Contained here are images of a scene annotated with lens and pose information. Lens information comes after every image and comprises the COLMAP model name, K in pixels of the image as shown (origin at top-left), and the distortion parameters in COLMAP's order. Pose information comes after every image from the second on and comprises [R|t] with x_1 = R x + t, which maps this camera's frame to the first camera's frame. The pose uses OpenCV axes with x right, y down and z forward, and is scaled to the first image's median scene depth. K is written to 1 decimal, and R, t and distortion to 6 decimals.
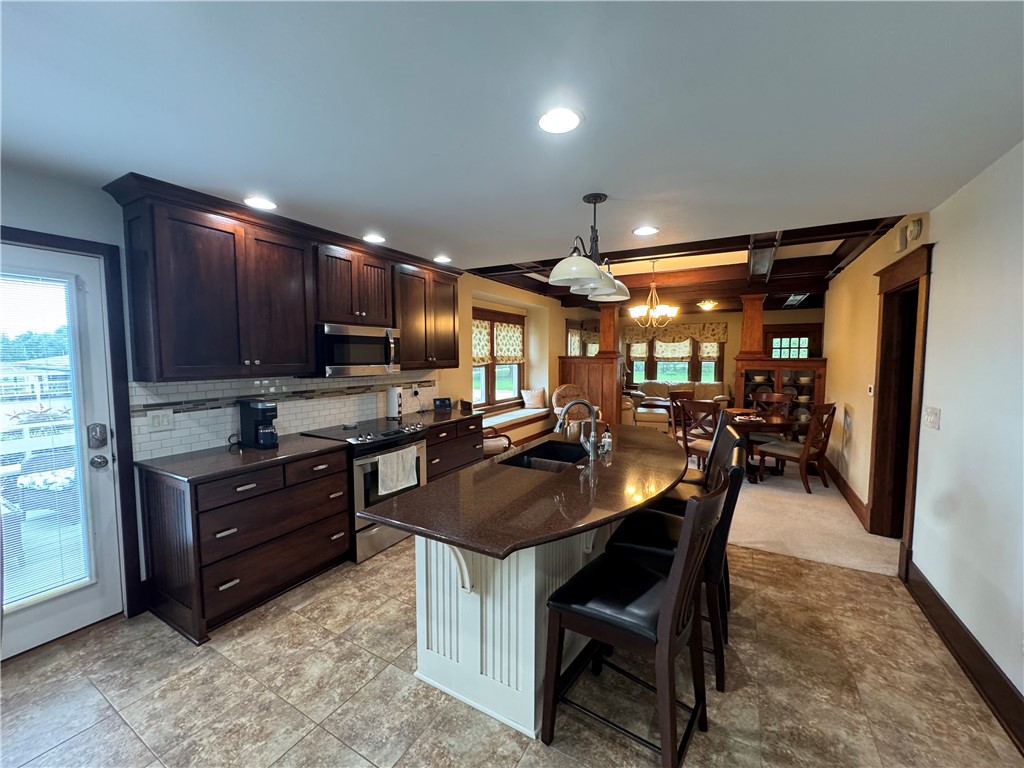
lens RADIAL K [[409.7, 0, 512.0], [0, 409.7, 384.0], [0, 0, 1]] dist [0.000539, 0.004534]
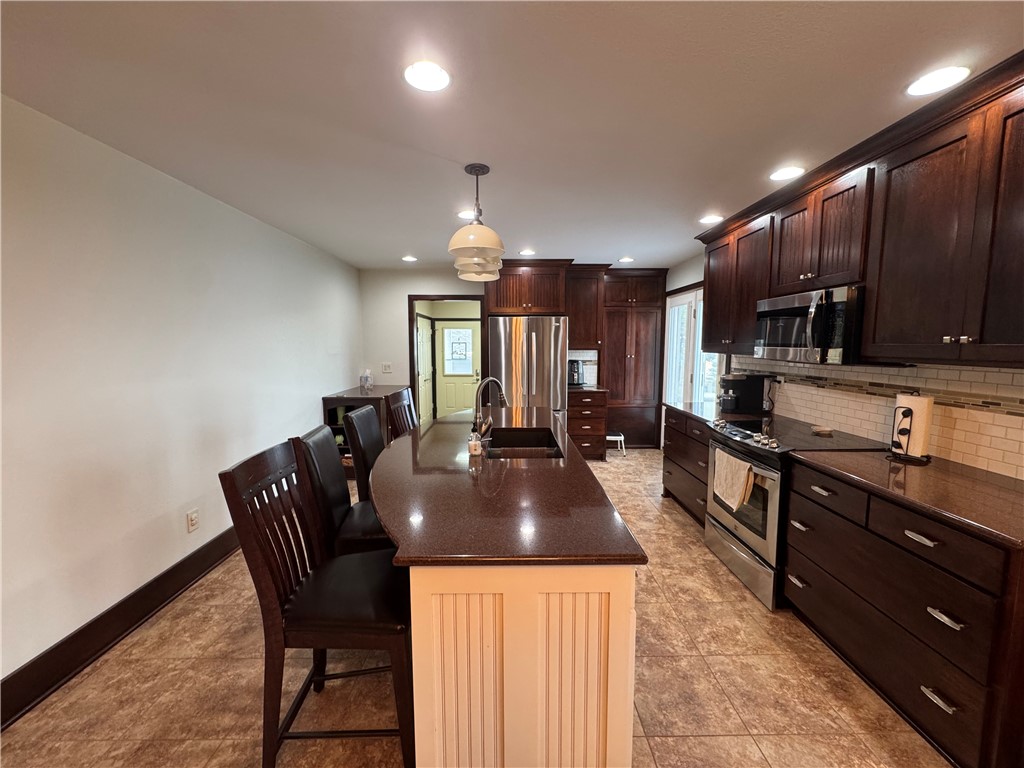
lens RADIAL K [[409.7, 0, 512.0], [0, 409.7, 384.0], [0, 0, 1]] dist [0.000539, 0.004534]
pose [[-0.863079, 0.052079, -0.502377, 0.574566], [-0.034894, 0.986145, 0.162177, -0.103935], [0.503862, 0.157501, -0.849304, 1.733672]]
